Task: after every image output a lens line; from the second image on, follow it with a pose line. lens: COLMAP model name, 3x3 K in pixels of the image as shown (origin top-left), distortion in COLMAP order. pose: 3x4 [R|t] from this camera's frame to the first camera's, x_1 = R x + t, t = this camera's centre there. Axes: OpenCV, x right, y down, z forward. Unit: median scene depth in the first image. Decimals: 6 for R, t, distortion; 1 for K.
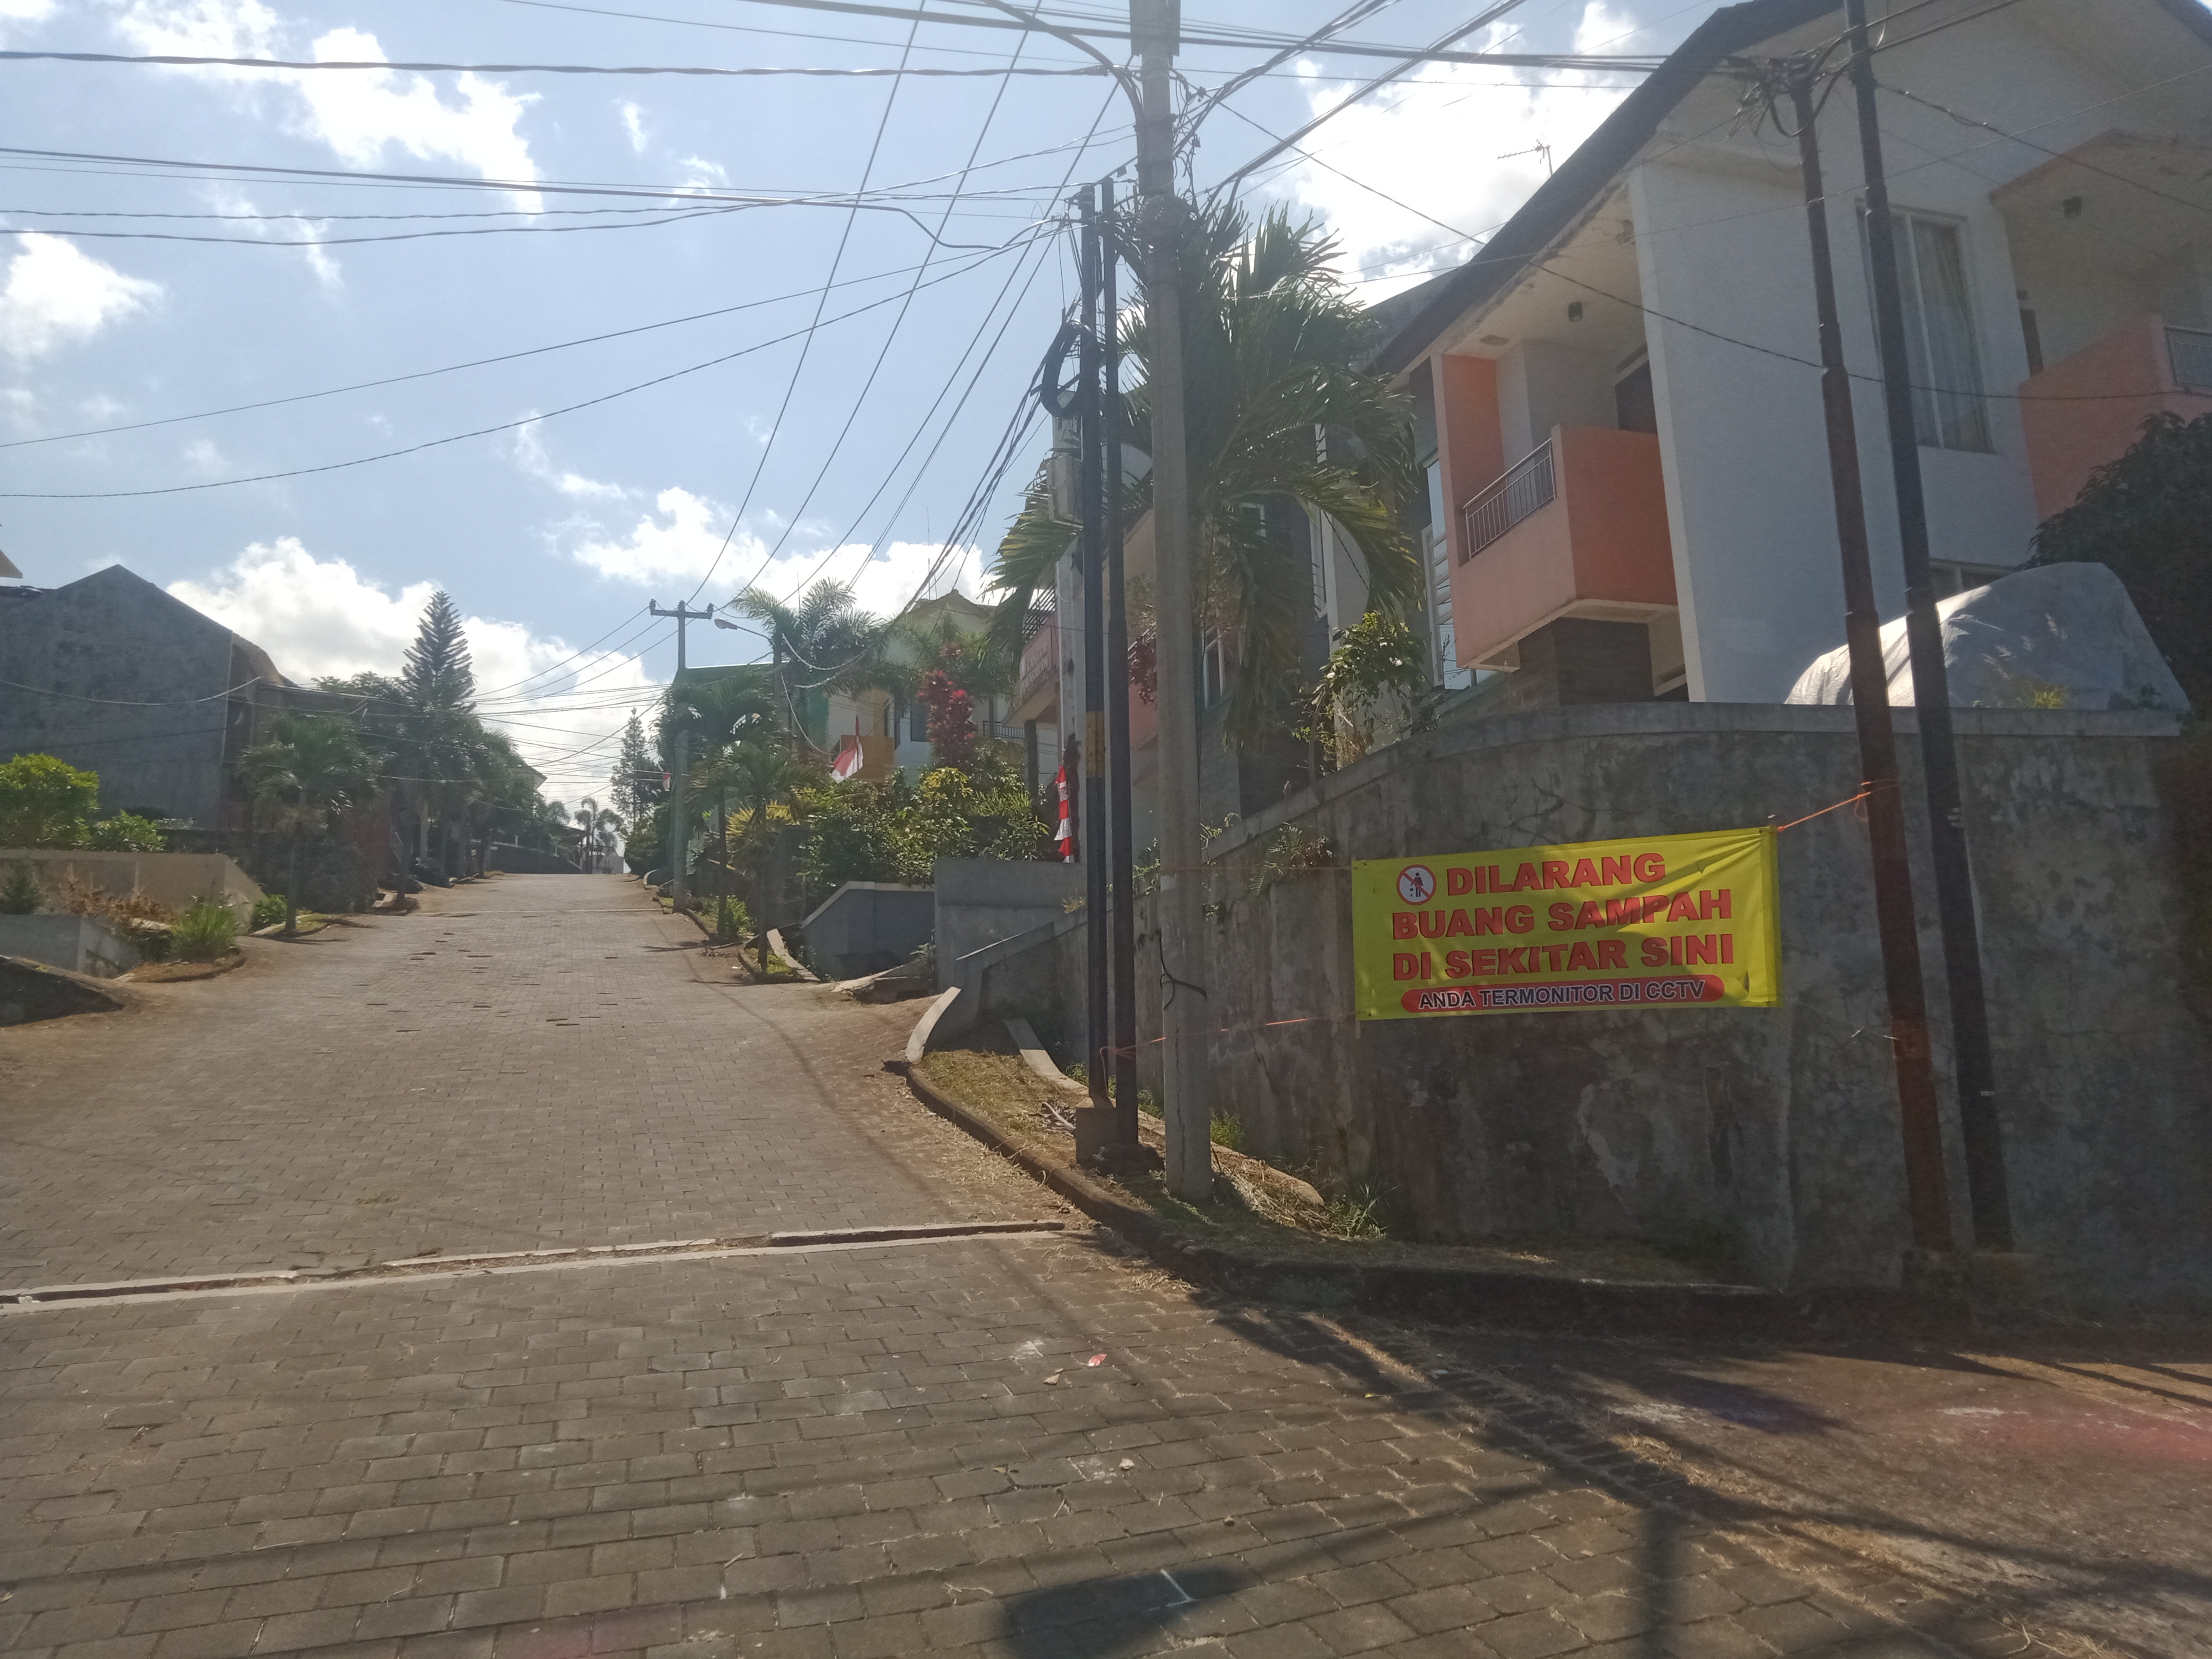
lens RADIAL K [[1841.9, 0, 1102.4], [0, 1841.9, 839.0], [0, 0, 1]] dist [0.010033, 0.000013]
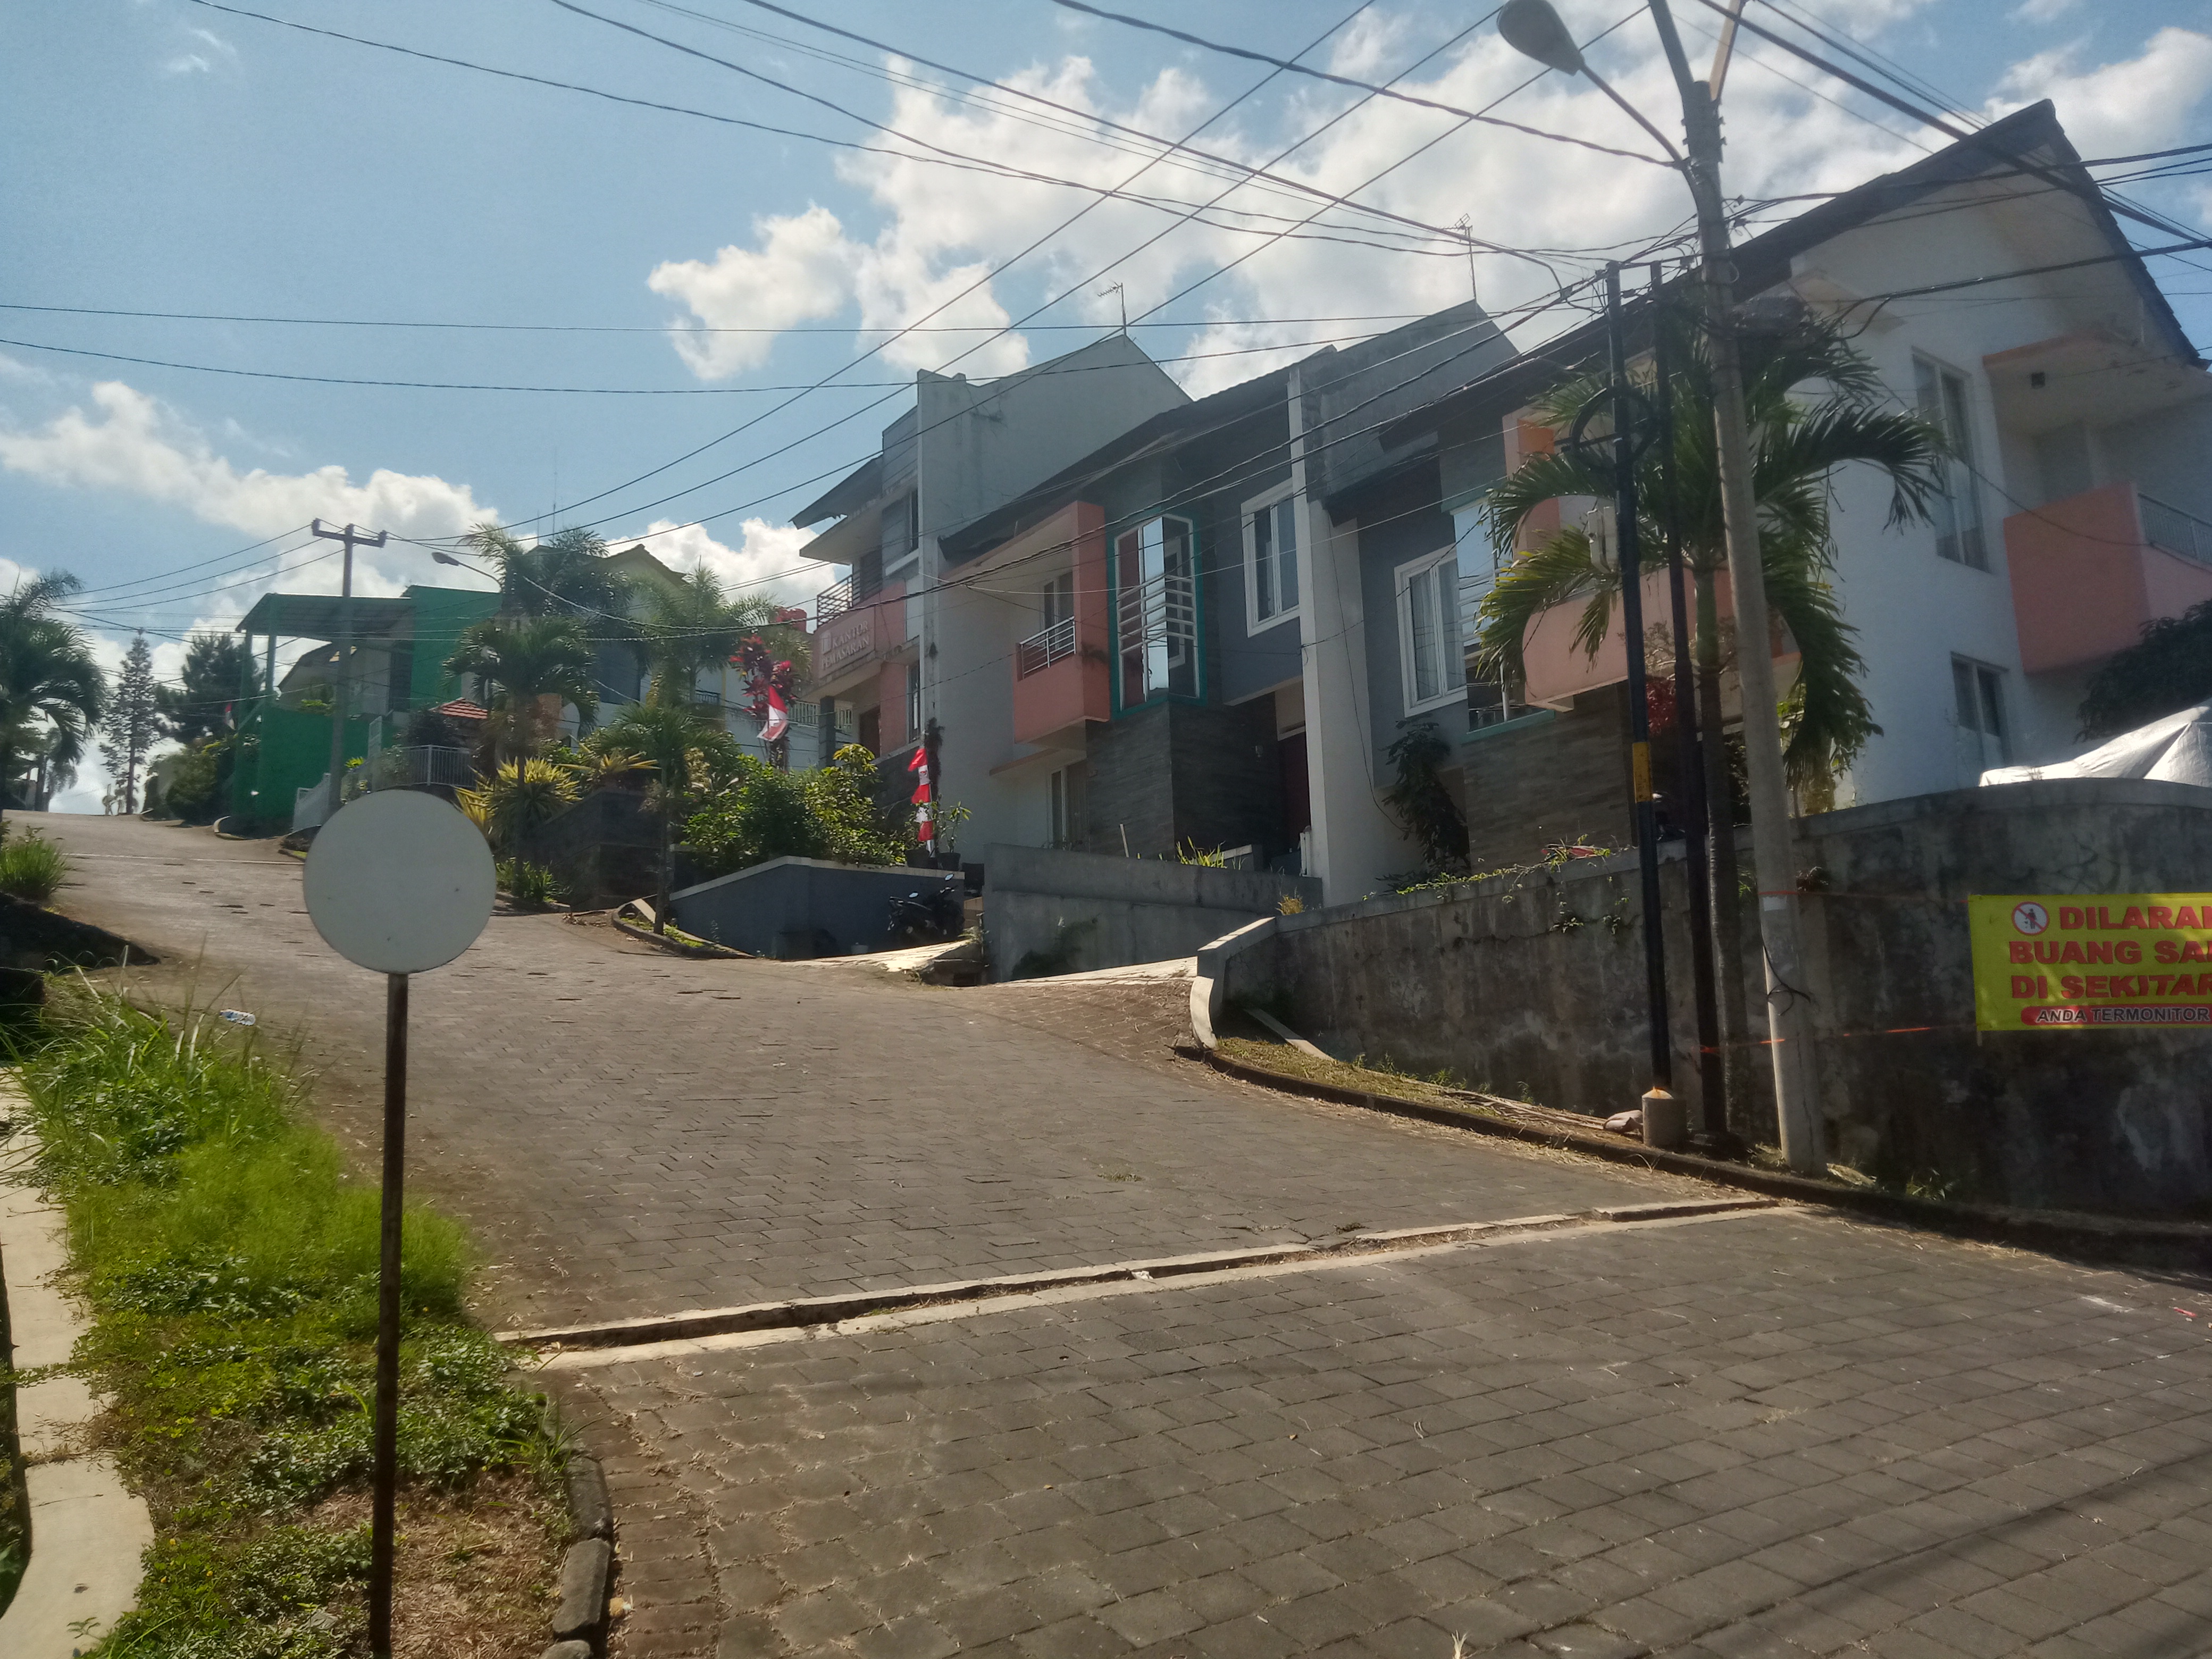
lens RADIAL K [[1841.9, 0, 1101.1], [0, 1841.9, 822.9], [0, 0, 1]] dist [0.010033, 0.000013]
pose [[0.942861, 0.064179, 0.326947, -0.801551], [-0.064153, 0.997881, -0.010875, 0.014383], [-0.326952, -0.010721, 0.944980, 0.060190]]
